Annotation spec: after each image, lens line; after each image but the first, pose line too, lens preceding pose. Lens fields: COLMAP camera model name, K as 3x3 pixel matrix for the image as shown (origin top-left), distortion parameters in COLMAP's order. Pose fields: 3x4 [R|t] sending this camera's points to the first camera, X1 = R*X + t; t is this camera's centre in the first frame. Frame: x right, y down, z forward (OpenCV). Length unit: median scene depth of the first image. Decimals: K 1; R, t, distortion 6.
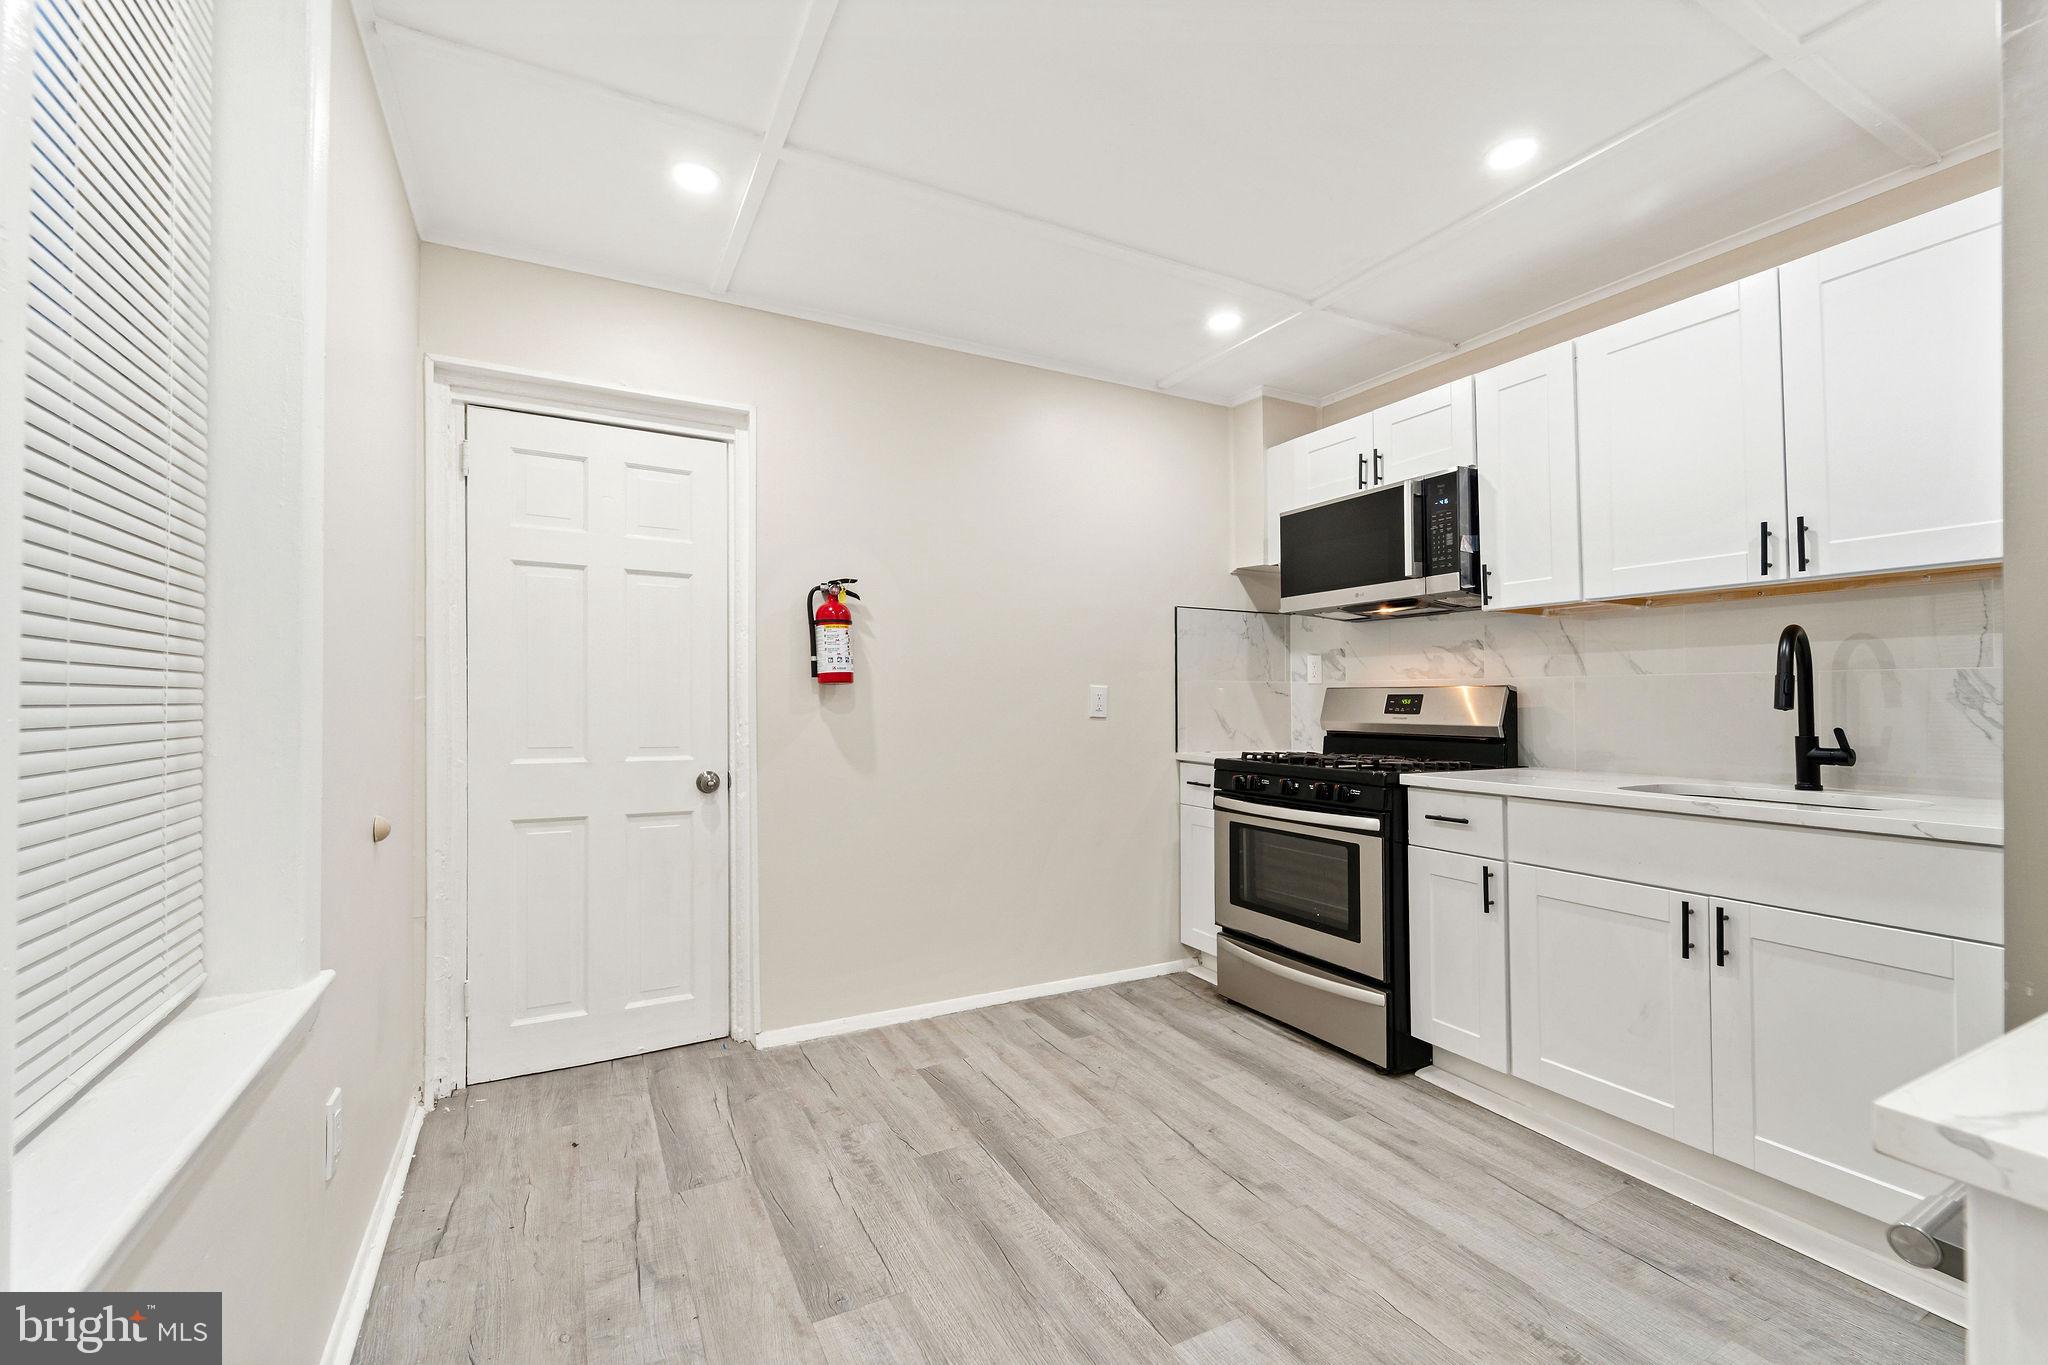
lens RADIAL K [[850.6, 0, 1037.6], [0, 850.6, 688.2], [0, 0, 1]] dist [0.005490, -0.002140]
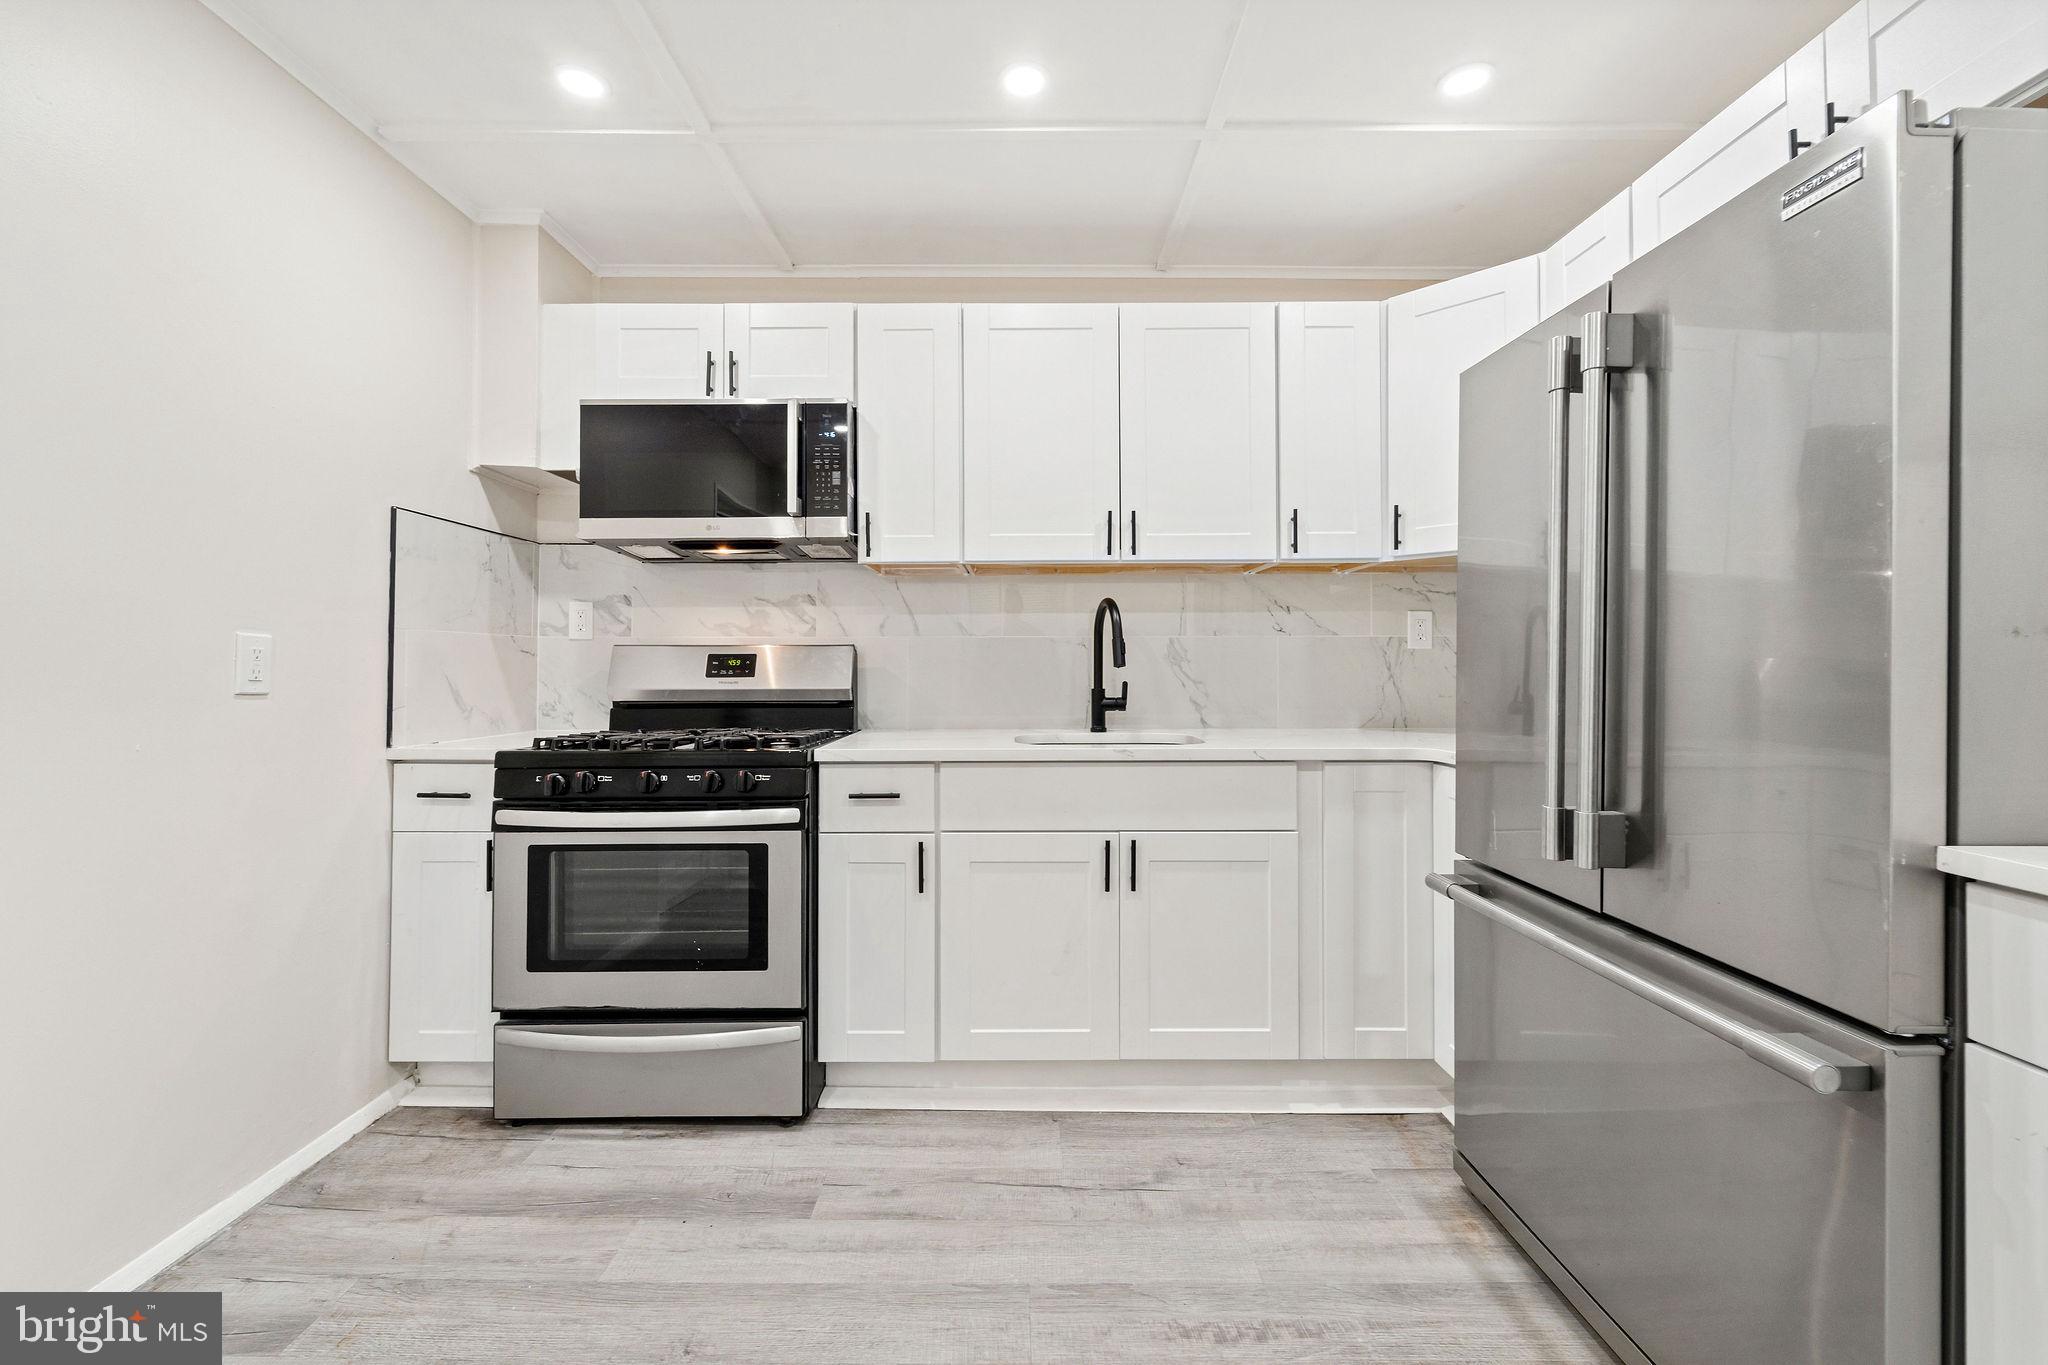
lens RADIAL K [[850.6, 0, 1004.4], [0, 850.6, 643.3], [0, 0, 1]] dist [0.005490, -0.002140]
pose [[0.485124, 0.017333, 0.874274, -0.202004], [-0.009050, 0.999850, -0.014801, 0.007963], [-0.874399, -0.000732, 0.485208, 0.420206]]
